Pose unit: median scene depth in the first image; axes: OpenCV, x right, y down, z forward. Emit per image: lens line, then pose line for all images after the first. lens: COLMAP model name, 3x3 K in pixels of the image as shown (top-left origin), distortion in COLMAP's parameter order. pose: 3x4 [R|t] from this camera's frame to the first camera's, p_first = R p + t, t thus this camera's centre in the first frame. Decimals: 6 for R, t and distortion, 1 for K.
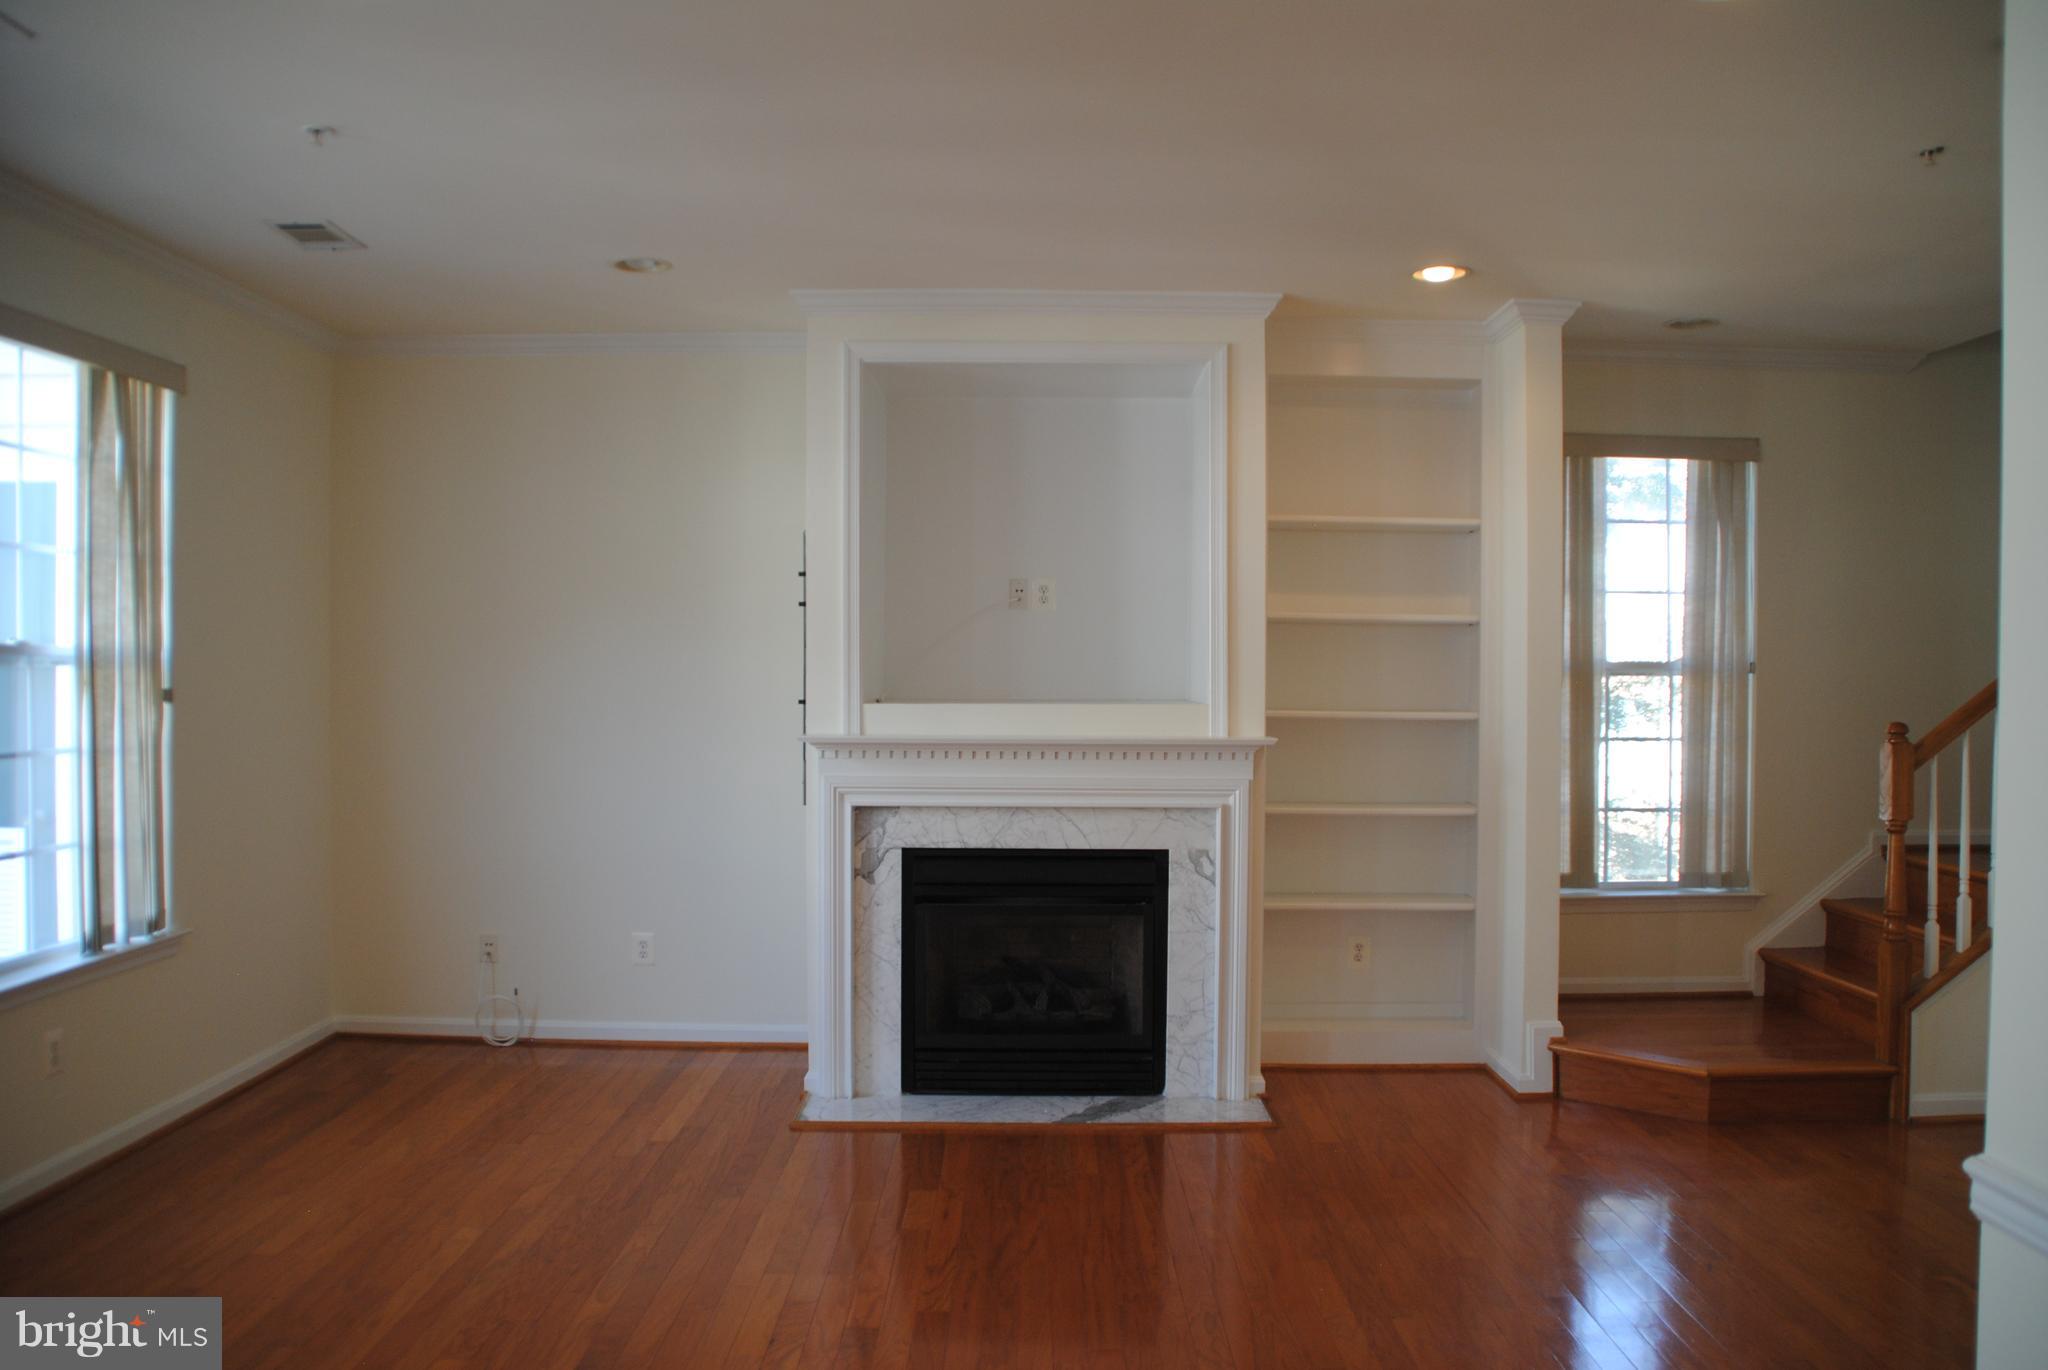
lens RADIAL K [[1636.8, 0, 1026.9], [0, 1636.8, 682.5], [0, 0, 1]] dist [-0.110446, 0.037179]
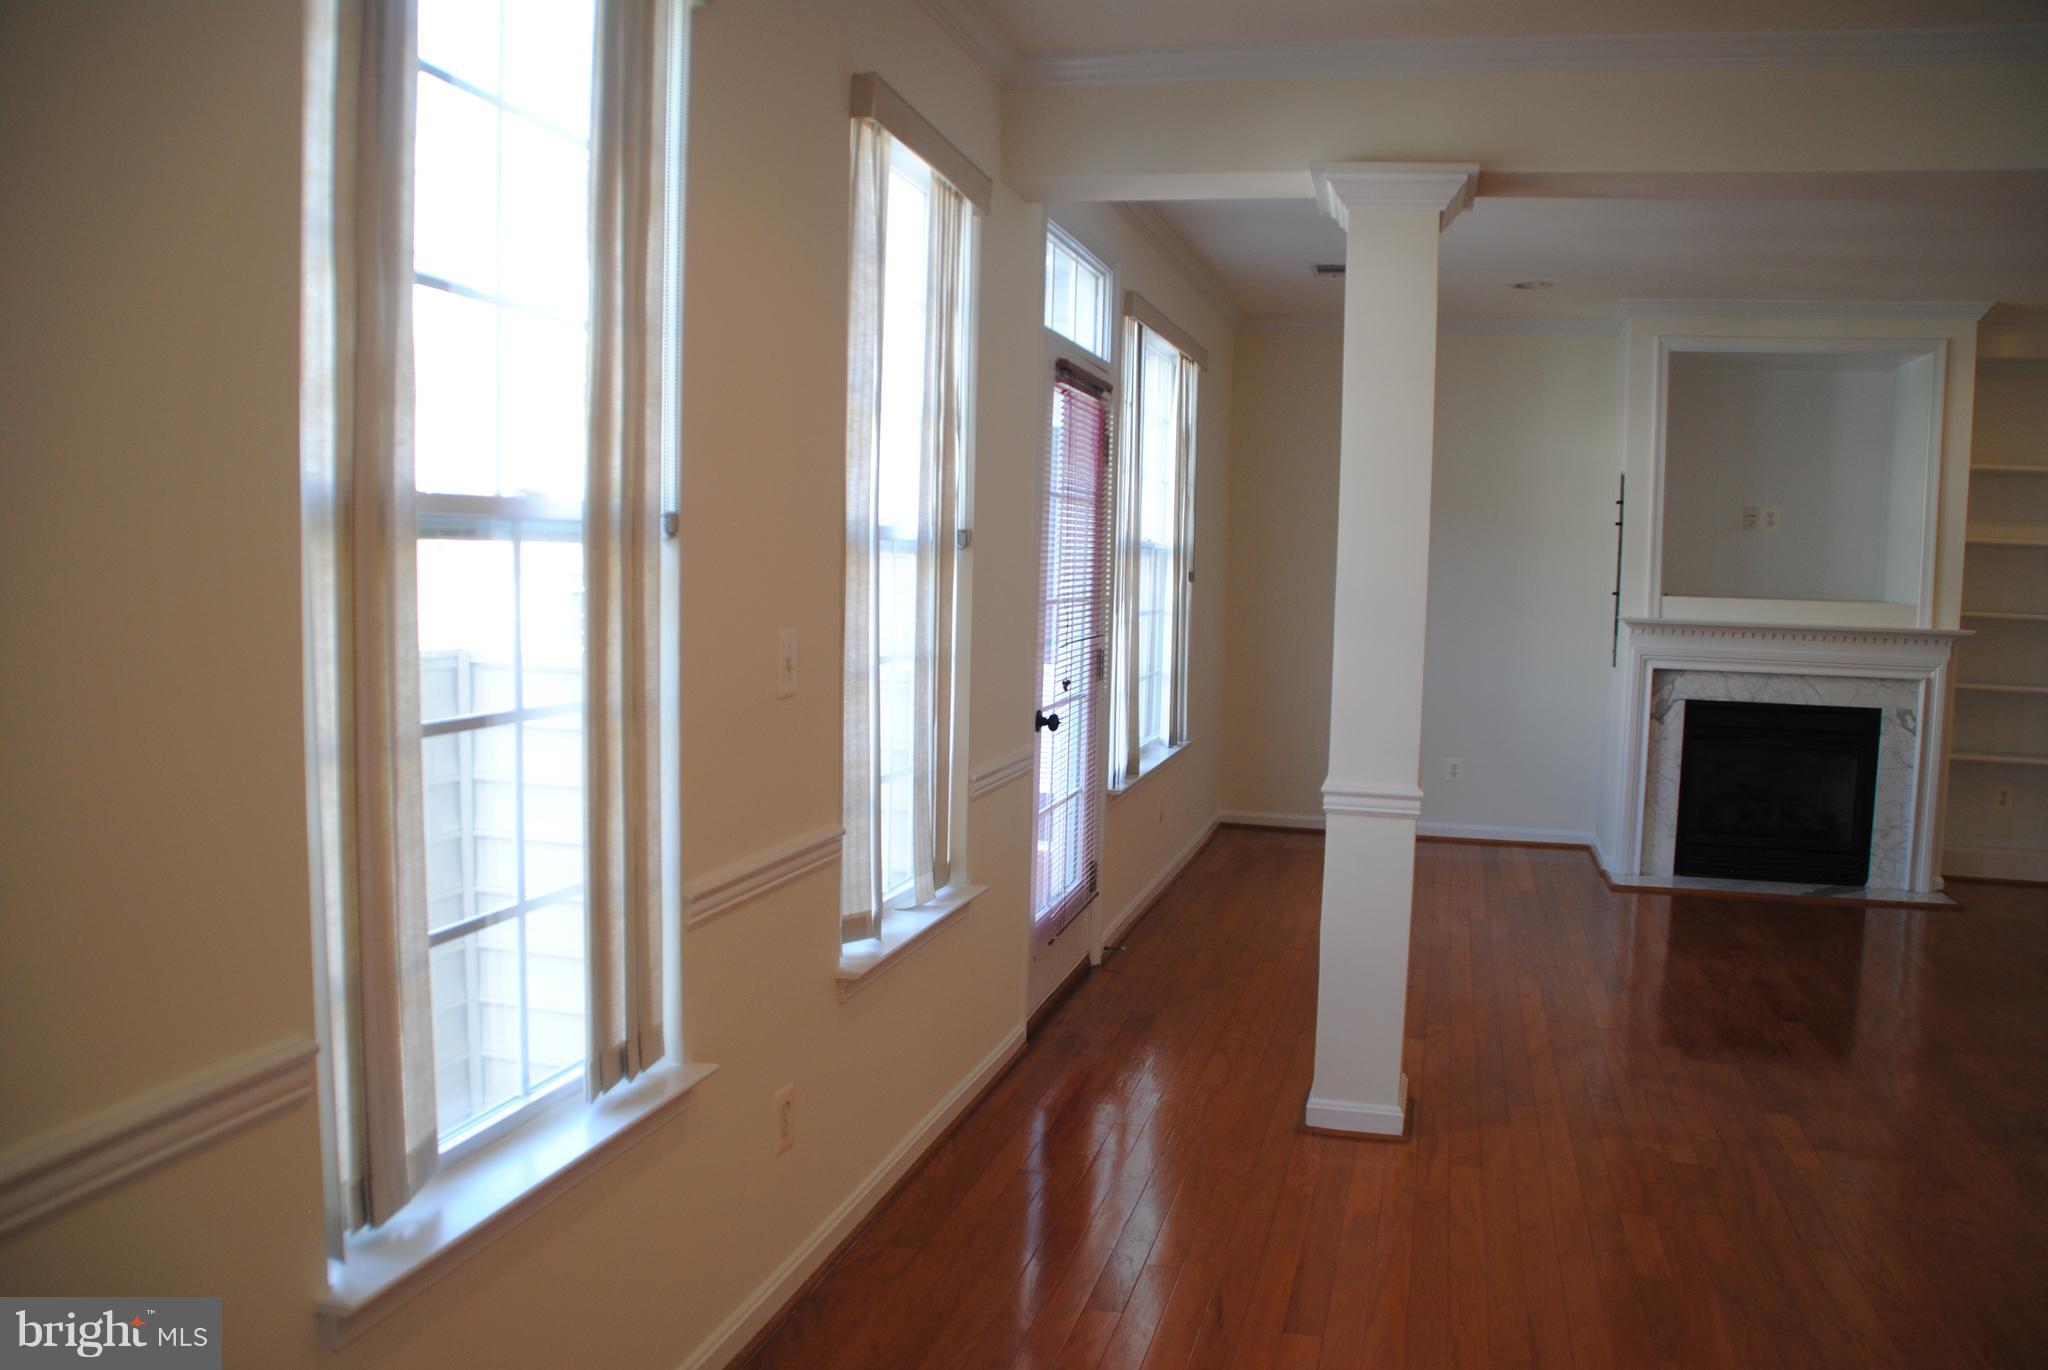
lens RADIAL K [[1636.8, 0, 1021.5], [0, 1636.8, 699.8], [0, 0, 1]] dist [-0.110446, 0.037179]
pose [[0.969003, 0.039184, -0.243920, -0.290989], [-0.021805, 0.997053, 0.073548, 0.012011], [0.246084, -0.065950, 0.967002, -0.475859]]
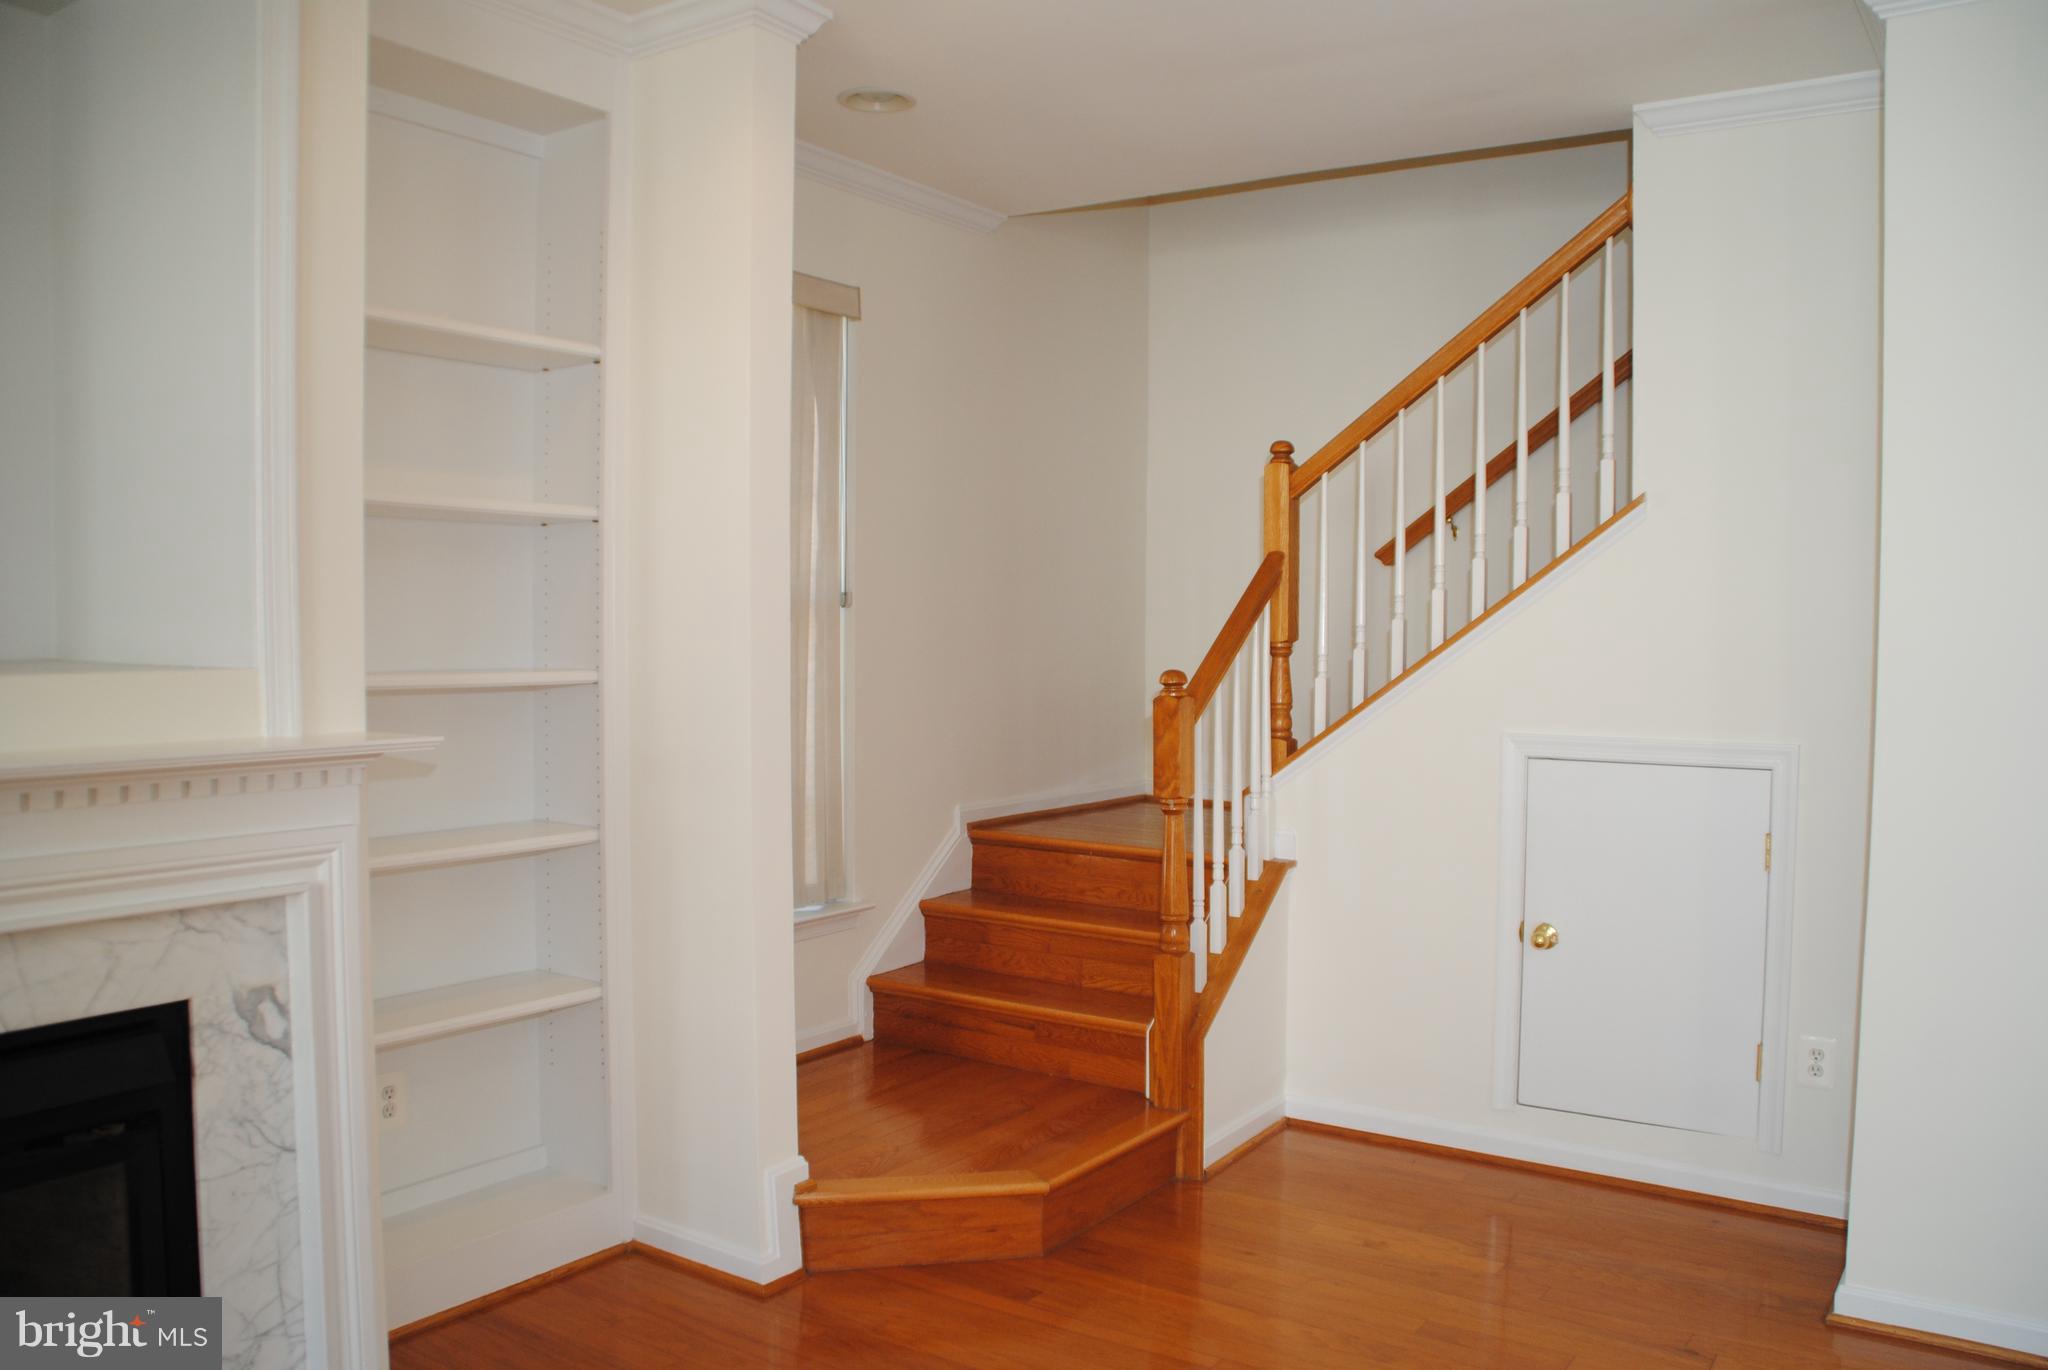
lens RADIAL K [[1636.8, 0, 1014.1], [0, 1636.8, 701.1], [0, 0, 1]] dist [-0.110446, 0.037179]
pose [[0.569435, -0.042462, 0.820939, -0.137317], [0.004934, 0.998824, 0.048240, 0.001506], [-0.822022, -0.023419, 0.568974, 0.575140]]
